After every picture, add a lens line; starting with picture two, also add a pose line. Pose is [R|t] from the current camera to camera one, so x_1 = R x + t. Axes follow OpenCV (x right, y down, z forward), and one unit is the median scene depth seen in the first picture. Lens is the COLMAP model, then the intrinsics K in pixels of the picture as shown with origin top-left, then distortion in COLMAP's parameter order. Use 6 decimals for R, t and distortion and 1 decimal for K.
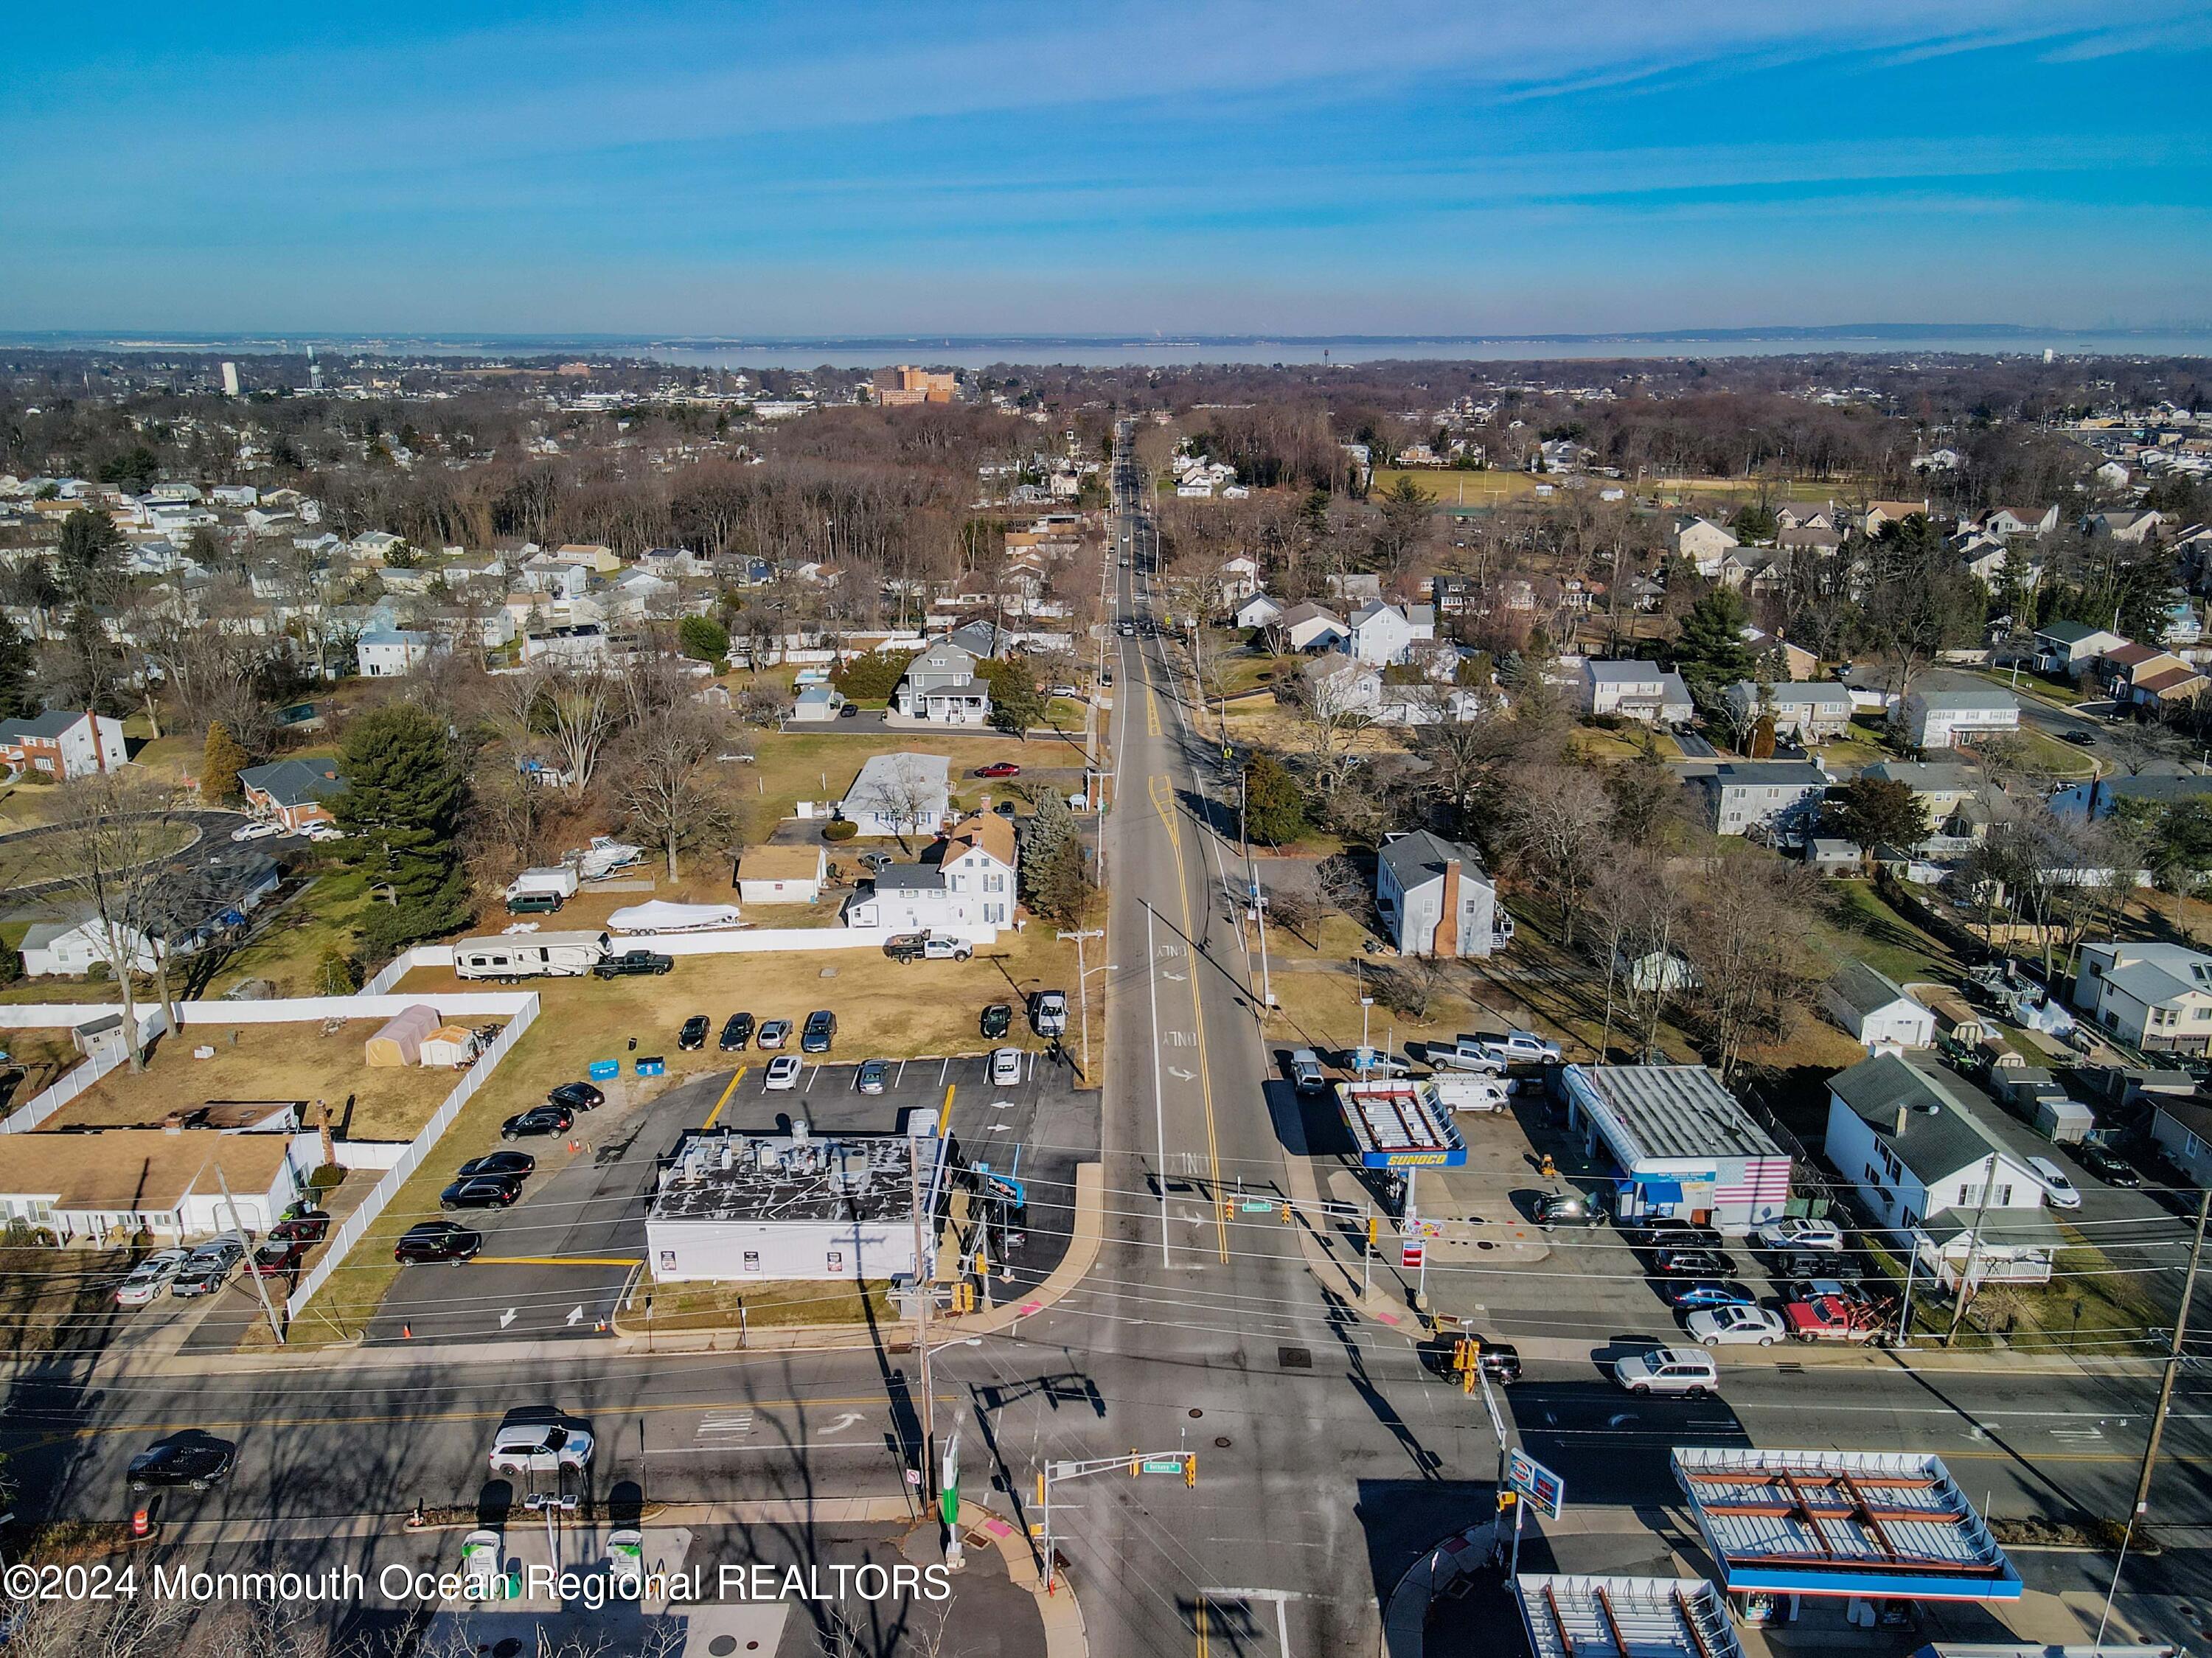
lens RADIAL K [[1612.5, 0, 1121.9], [0, 1612.5, 835.8], [0, 0, 1]] dist [-0.001300, 0.003465]
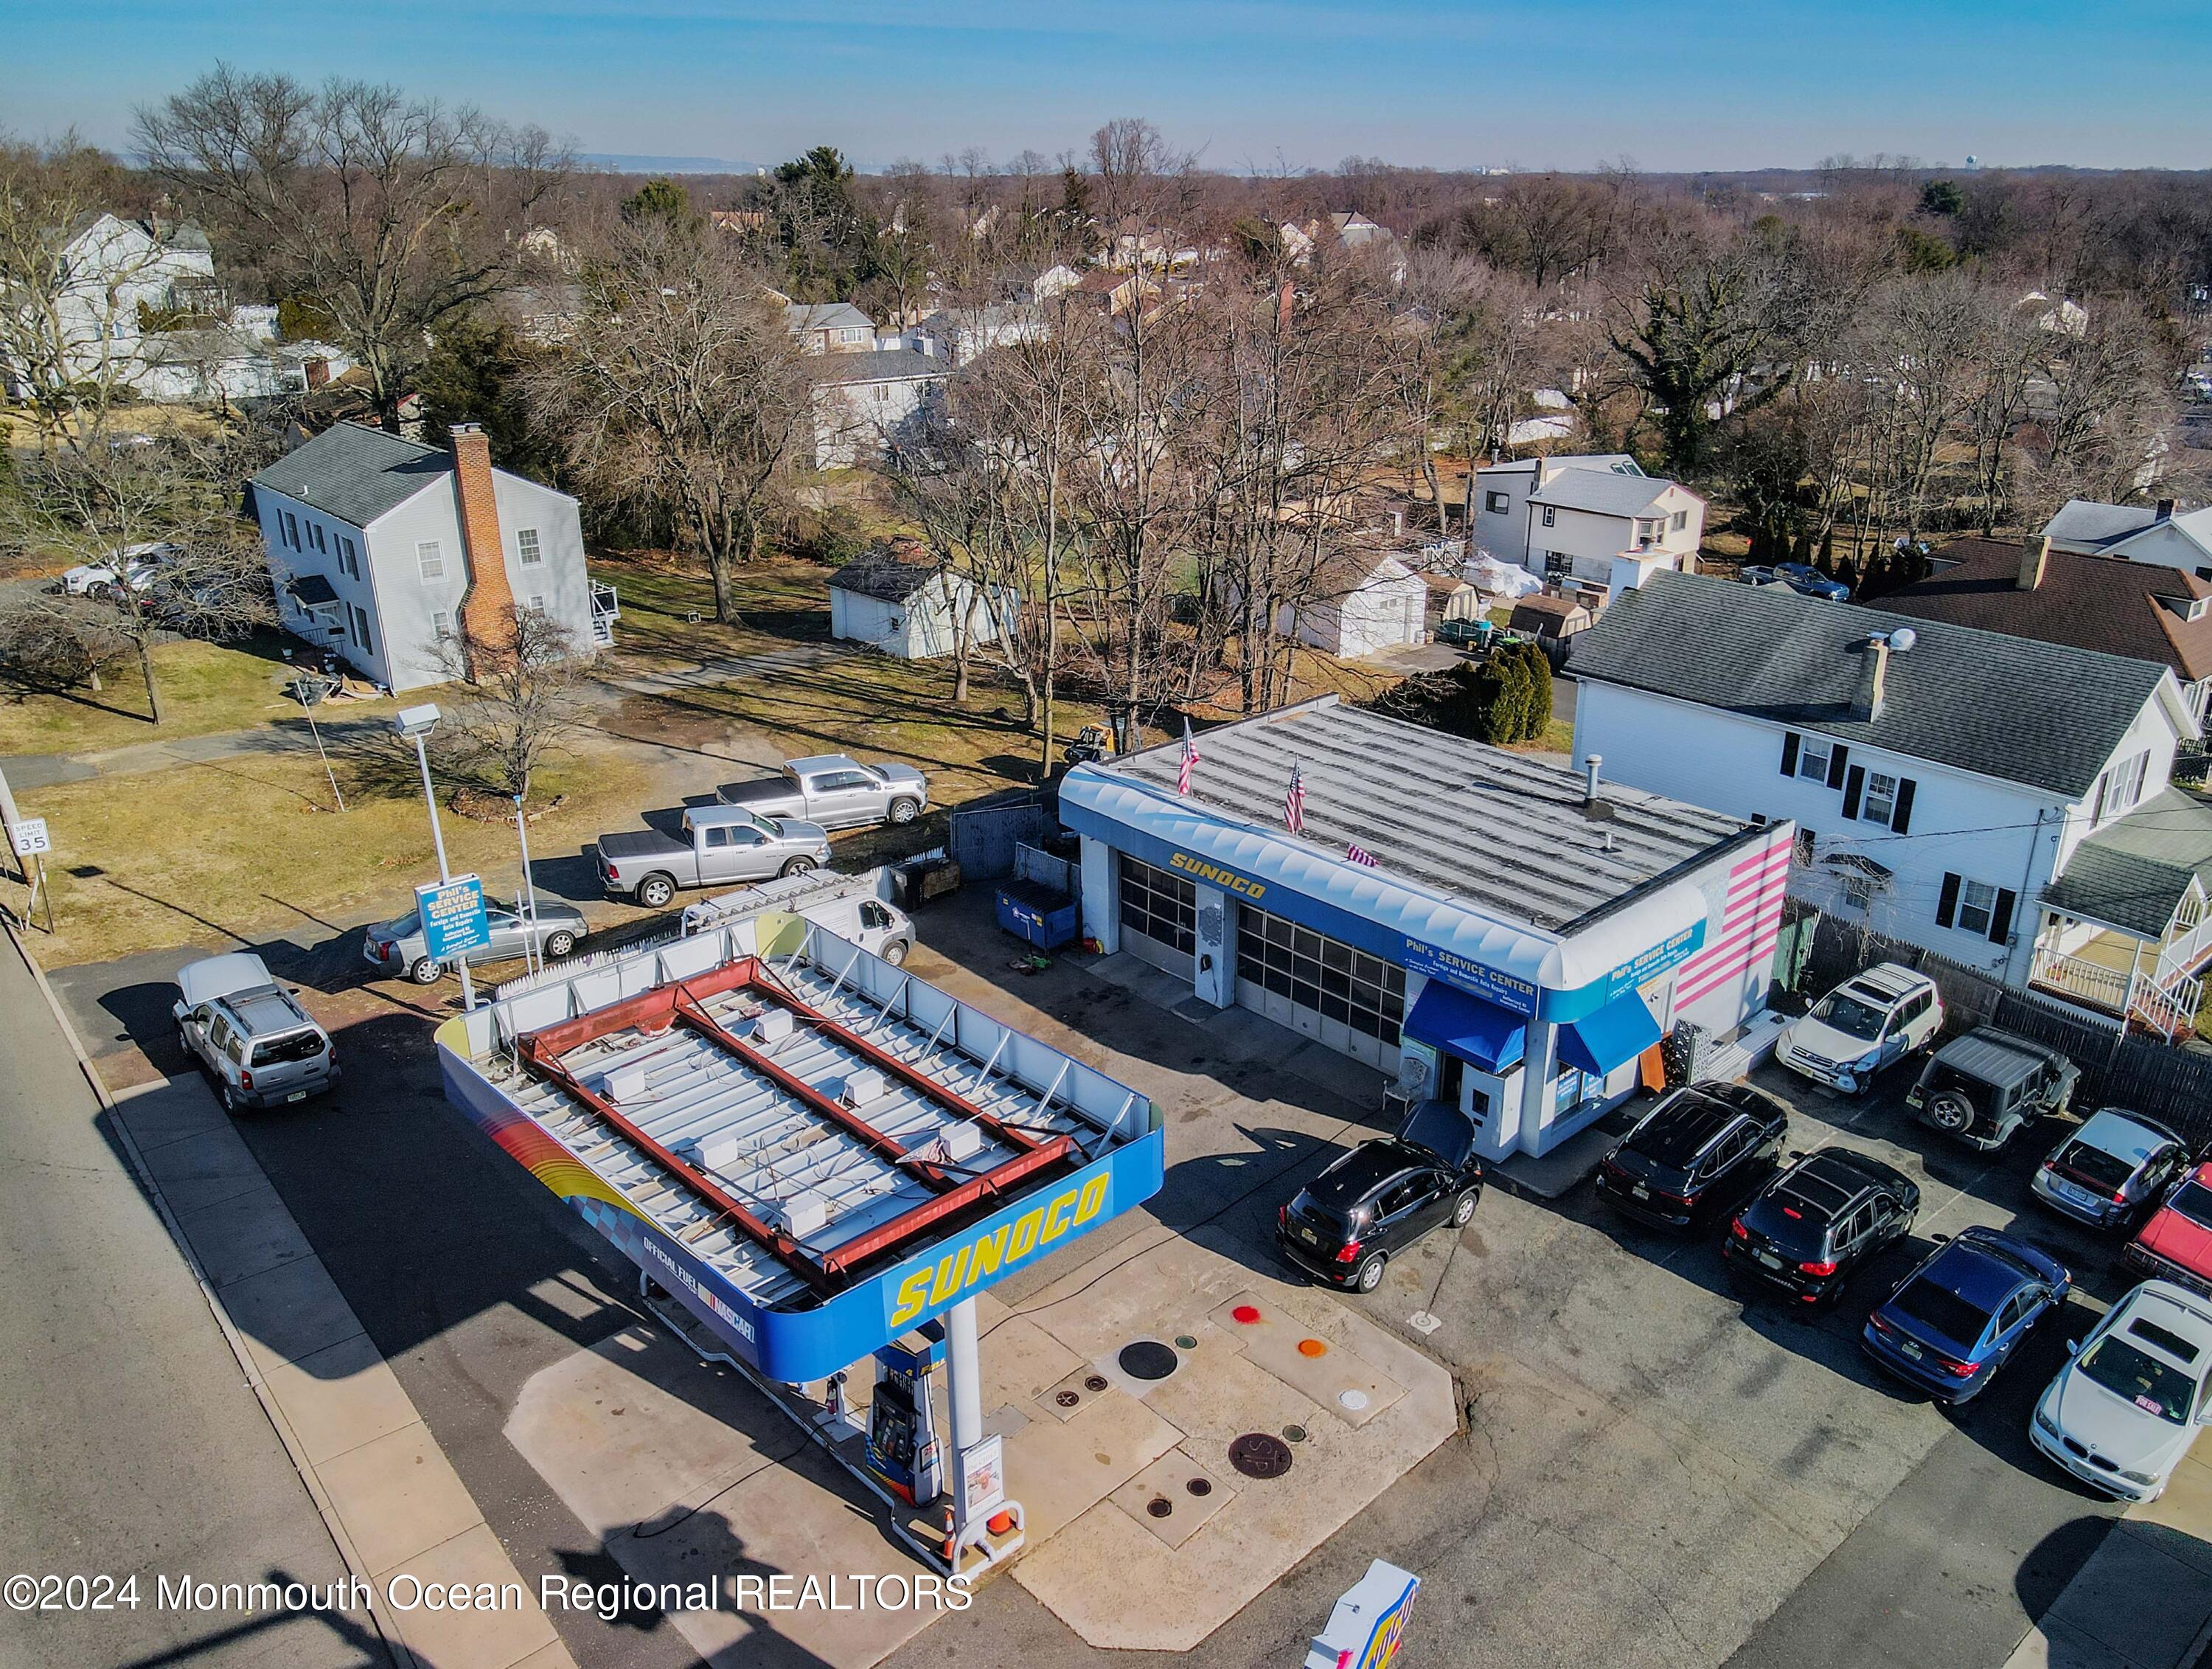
lens RADIAL K [[1637.1, 0, 1111.6], [0, 1637.1, 821.8], [0, 0, 1]] dist [0.005042, 0.010585]
pose [[0.761666, -0.238362, 0.602535, 0.054204], [0.190503, 0.971160, 0.143374, 0.082379], [-0.619333, 0.005581, 0.785109, 0.569148]]
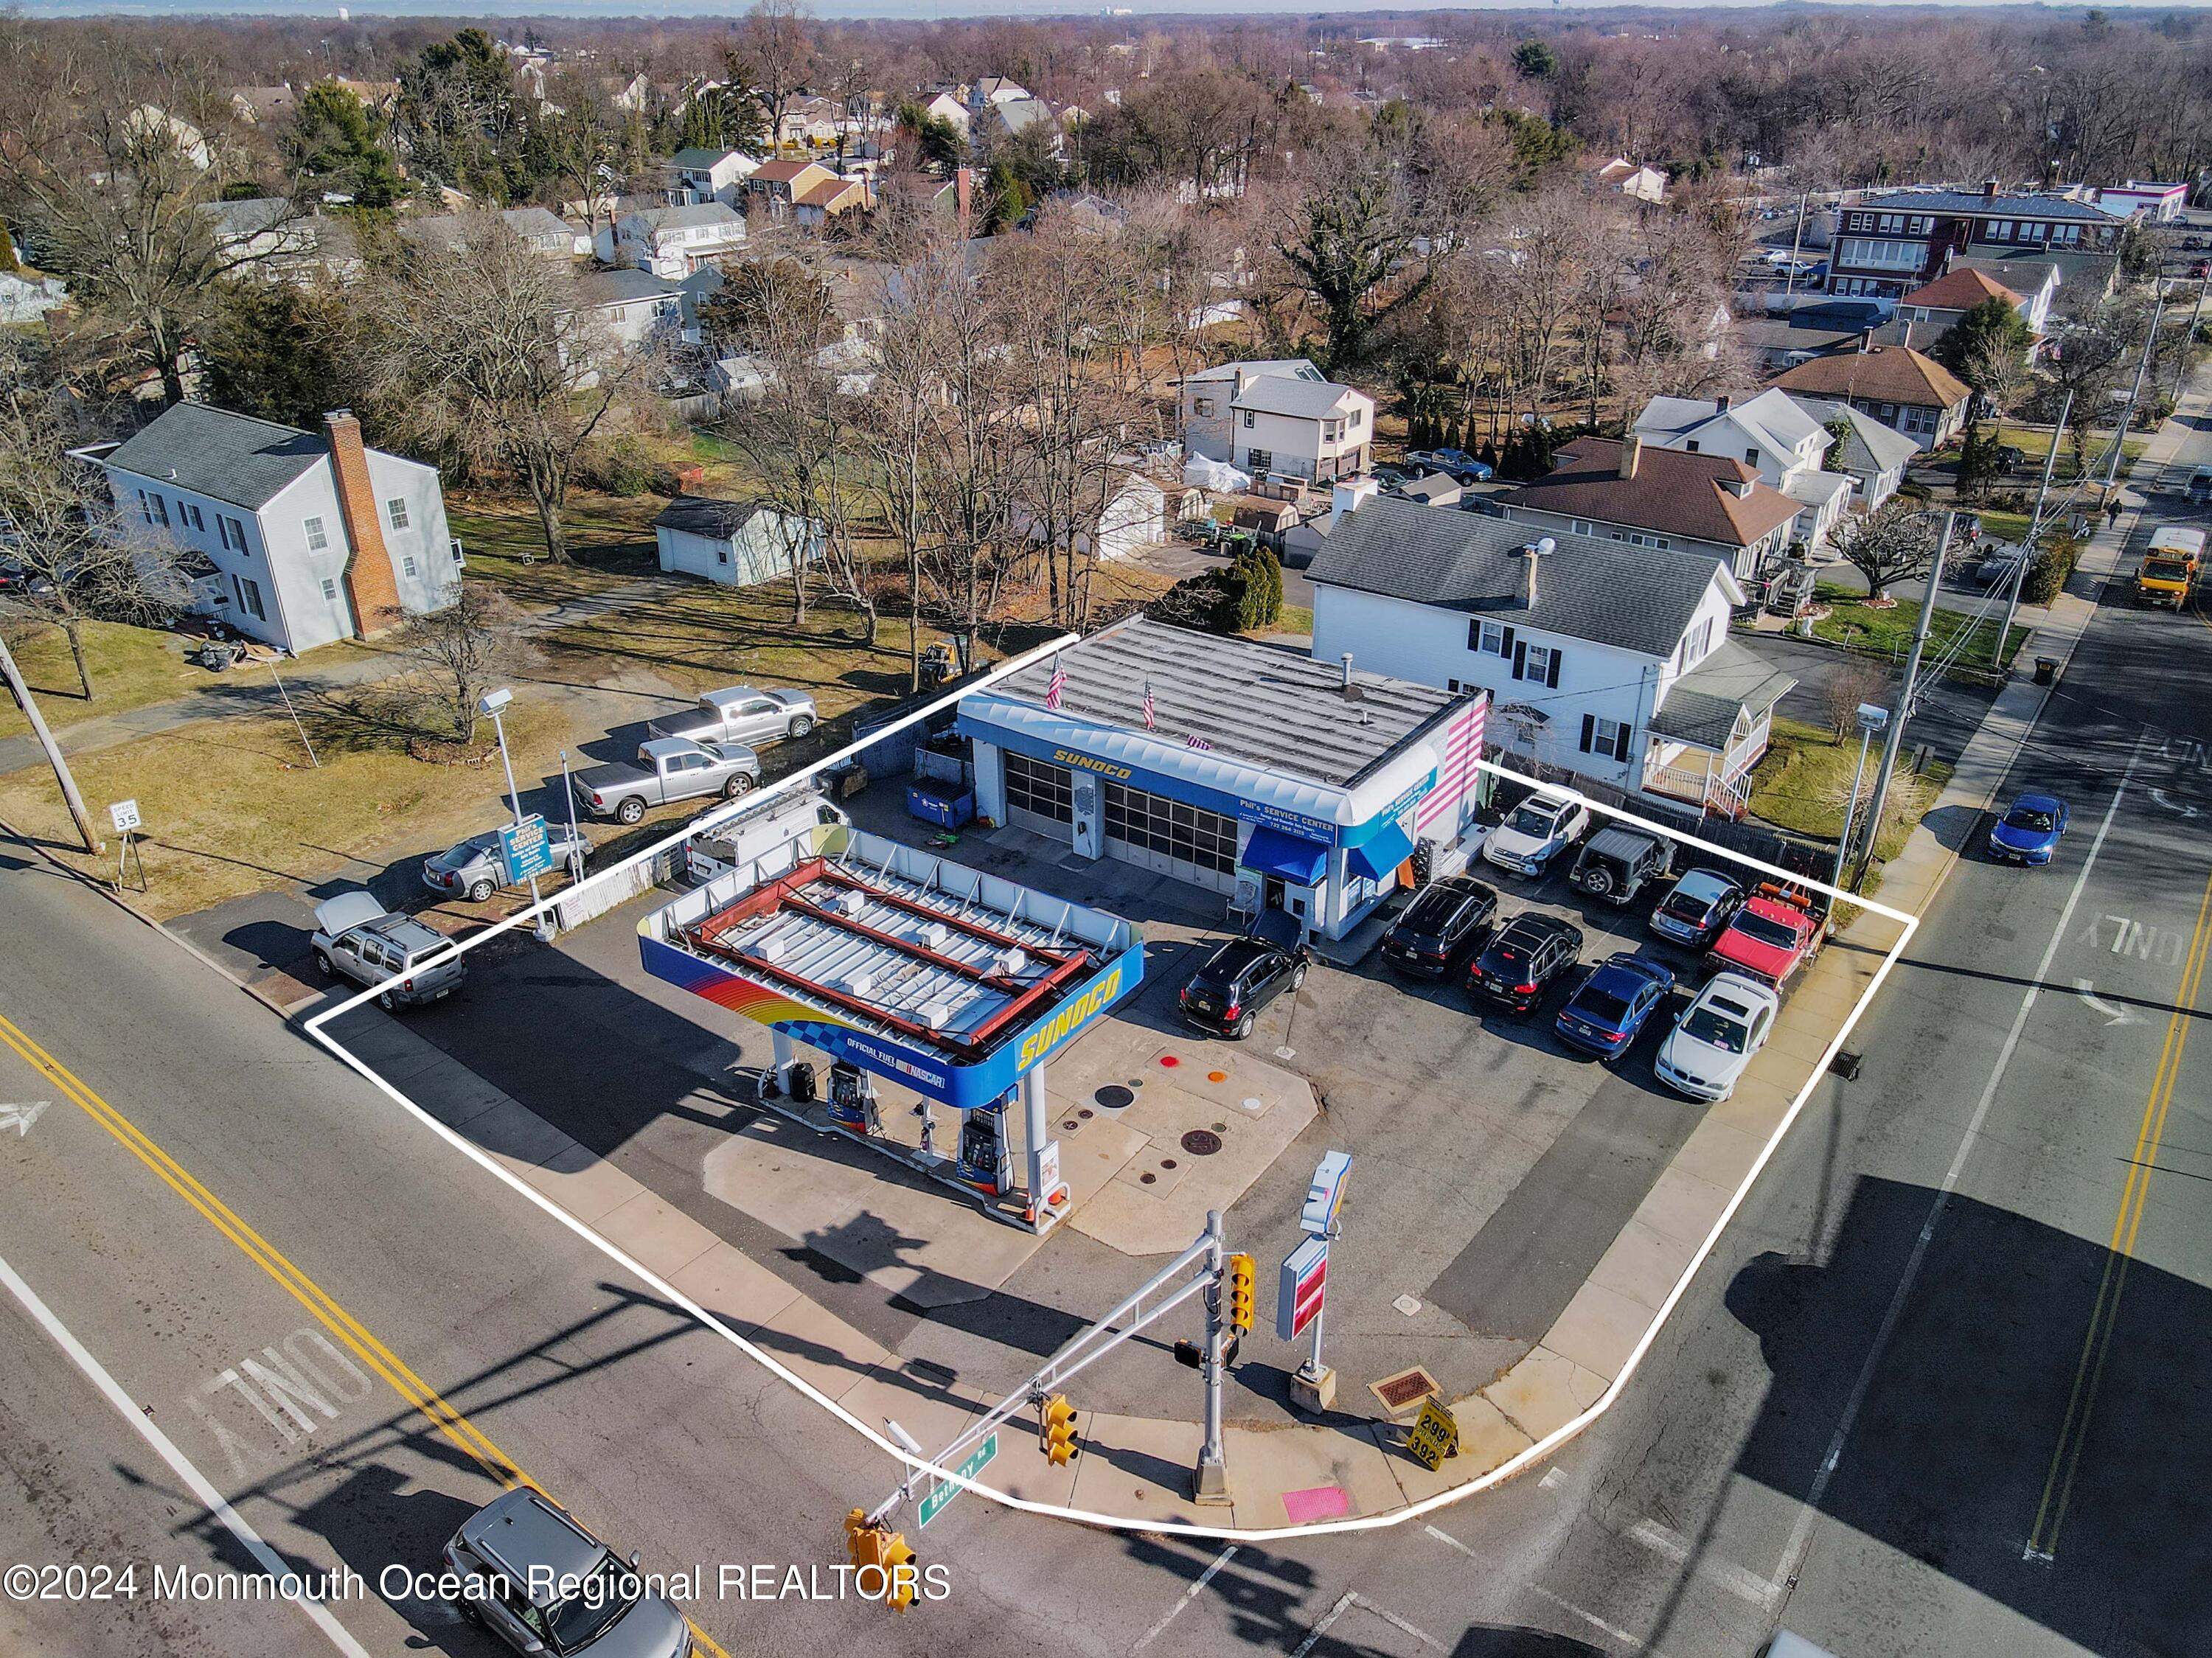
lens RADIAL K [[1594.7, 0, 1088.3], [0, 1594.7, 826.7], [0, 0, 1]] dist [-0.003332, 0.038697]
pose [[0.619928, -0.358558, 0.697944, -0.023273], [0.235133, 0.933500, 0.270722, 0.050723], [-0.748600, -0.003718, 0.663012, 0.535306]]
